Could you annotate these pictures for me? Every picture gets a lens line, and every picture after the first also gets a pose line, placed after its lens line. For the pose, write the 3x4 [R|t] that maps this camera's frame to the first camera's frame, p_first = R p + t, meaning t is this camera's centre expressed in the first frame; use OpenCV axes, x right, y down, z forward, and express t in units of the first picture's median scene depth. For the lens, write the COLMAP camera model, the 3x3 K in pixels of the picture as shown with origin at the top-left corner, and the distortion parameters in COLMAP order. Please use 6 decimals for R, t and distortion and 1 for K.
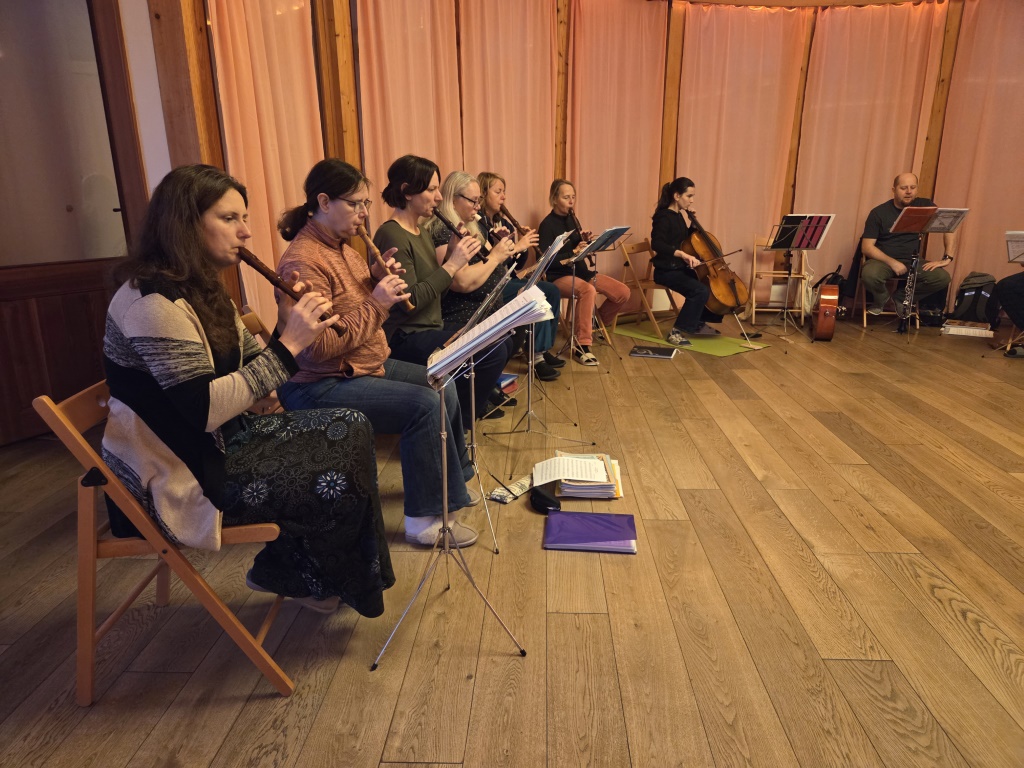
lens RADIAL K [[685.5, 0, 515.4], [0, 685.5, 394.5], [0, 0, 1]] dist [0.061221, -0.038407]
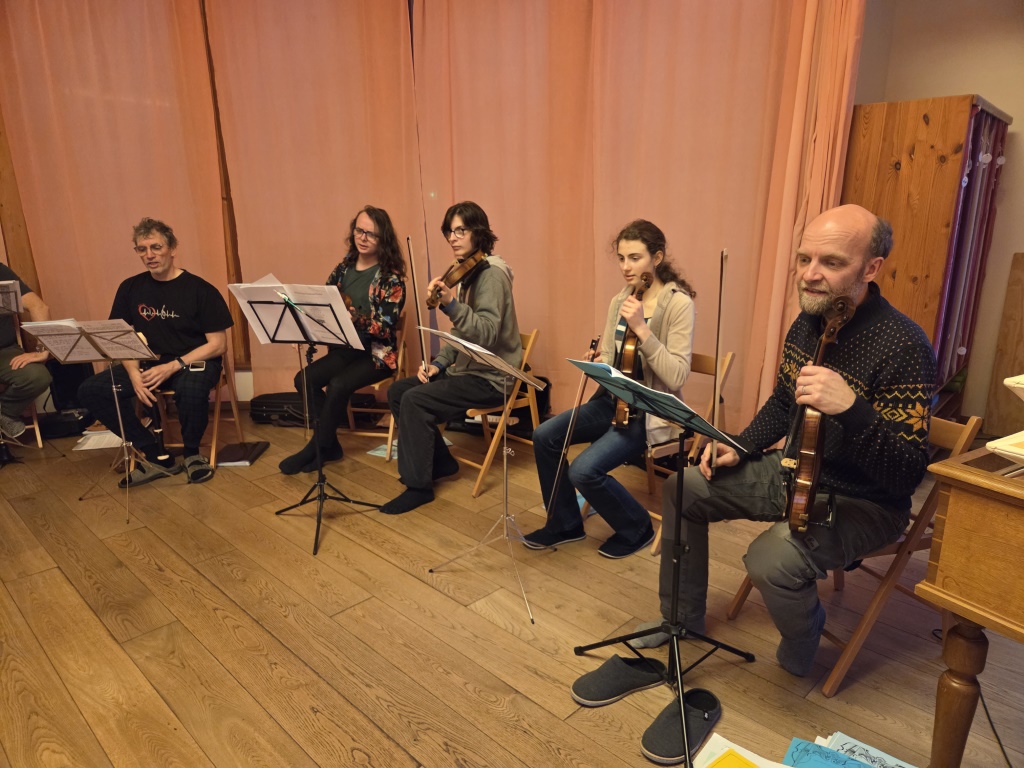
lens RADIAL K [[685.5, 0, 506.7], [0, 685.5, 393.8], [0, 0, 1]] dist [0.061221, -0.038407]
pose [[0.682649, -0.195879, 0.704005, 0.910172], [0.219778, 0.973834, 0.057844, -0.183404], [-0.696914, 0.115237, 0.707836, 0.413193]]
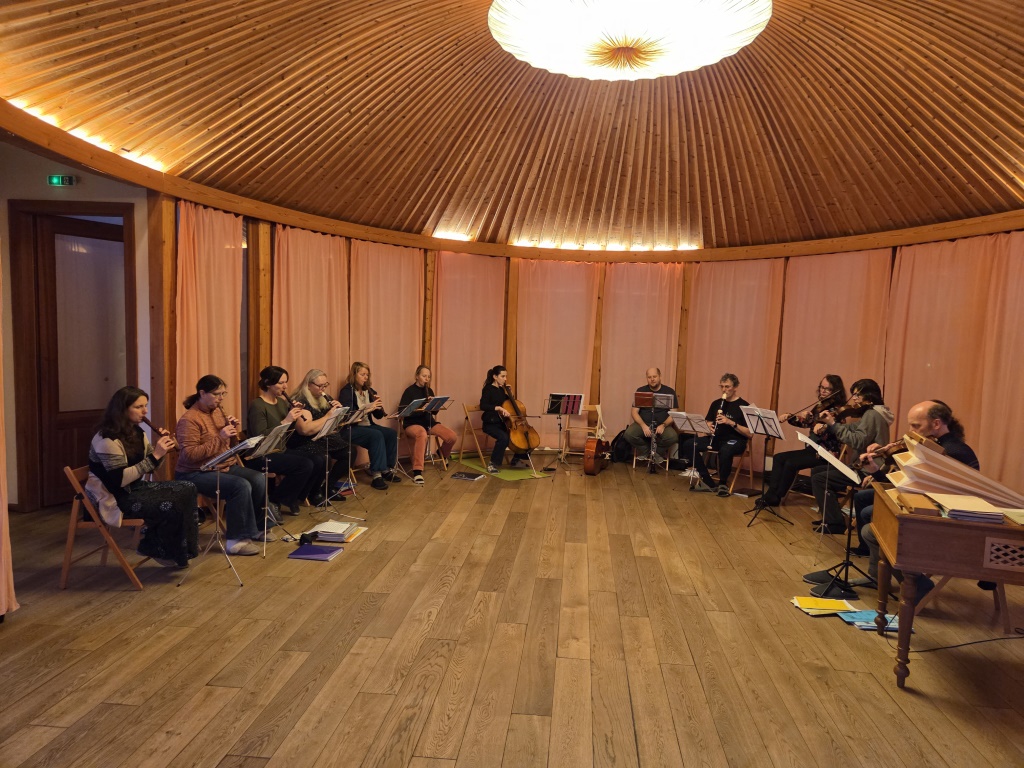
lens RADIAL K [[685.5, 0, 519.1], [0, 685.5, 393.8], [0, 0, 1]] dist [0.061221, -0.038407]
pose [[0.997699, 0.040729, -0.054207, 0.739291], [-0.050653, 0.979178, -0.196582, 0.100667], [0.045072, 0.198876, 0.978988, -0.999799]]
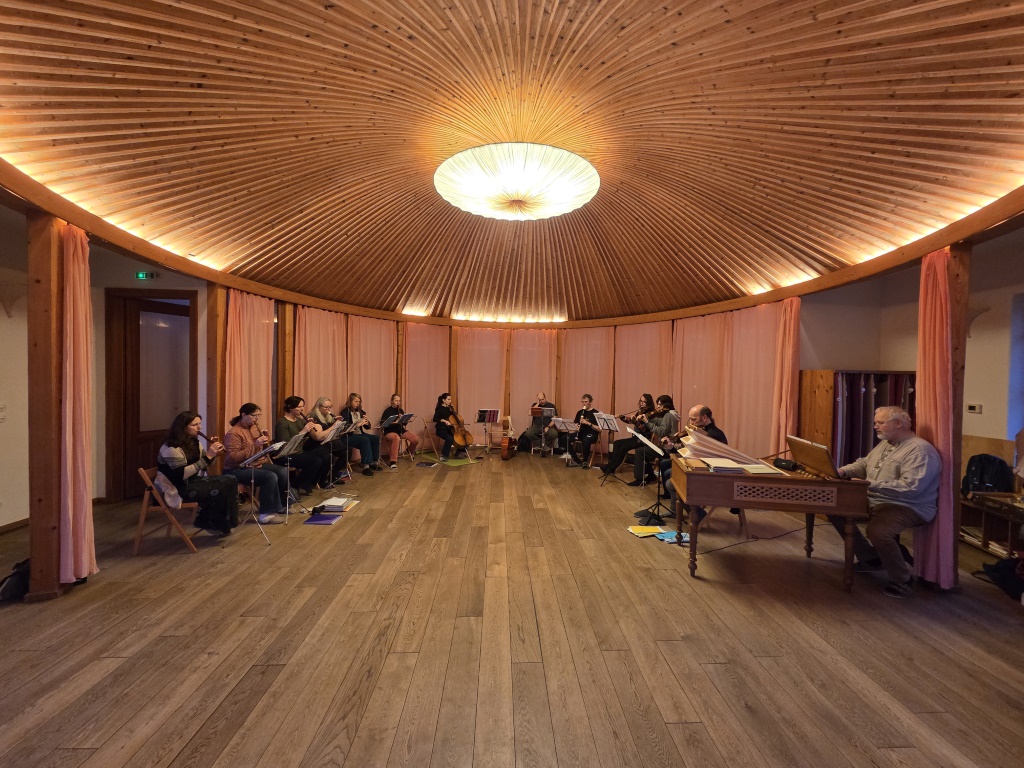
lens RADIAL K [[421.1, 0, 517.9], [0, 421.1, 384.1], [0, 0, 1]] dist [0.002634, 0.000957]
pose [[0.996700, 0.014786, 0.079817, 0.747076], [0.006969, 0.964054, -0.265616, 0.112658], [-0.080876, 0.265295, 0.960769, -0.953981]]
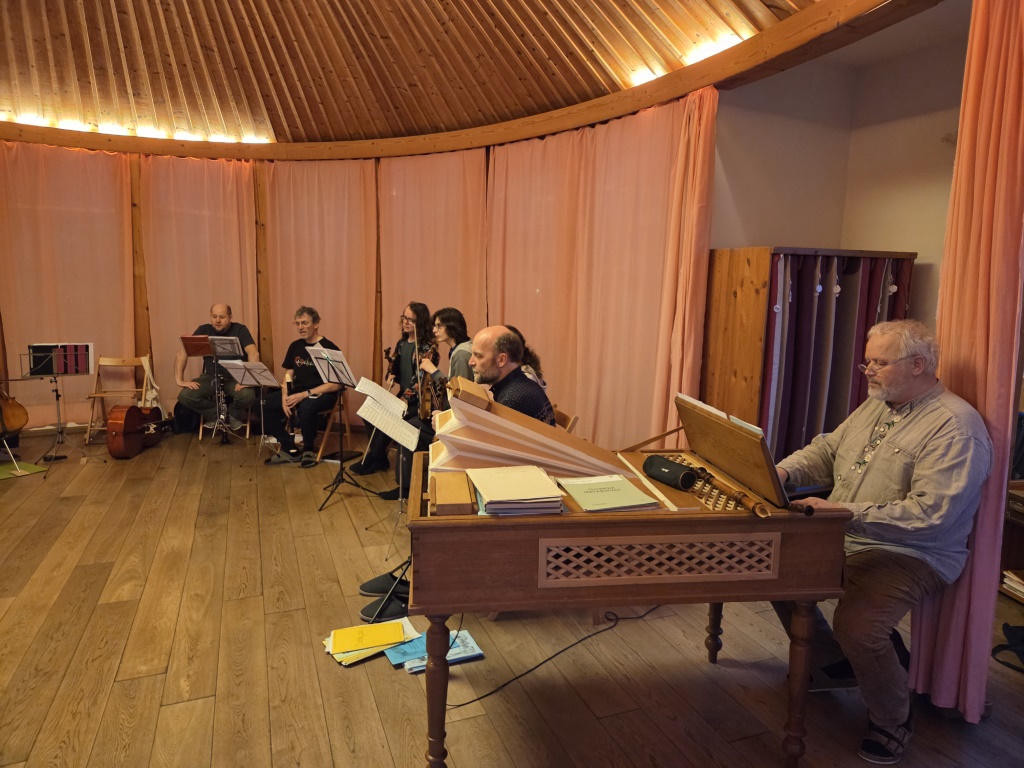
lens RADIAL K [[685.5, 0, 528.3], [0, 685.5, 390.4], [0, 0, 1]] dist [0.061221, -0.038407]
pose [[0.915756, -0.042160, 0.399517, 1.193049], [0.094420, 0.989208, -0.112037, -0.010322], [-0.390482, 0.140321, 0.909854, -0.410462]]
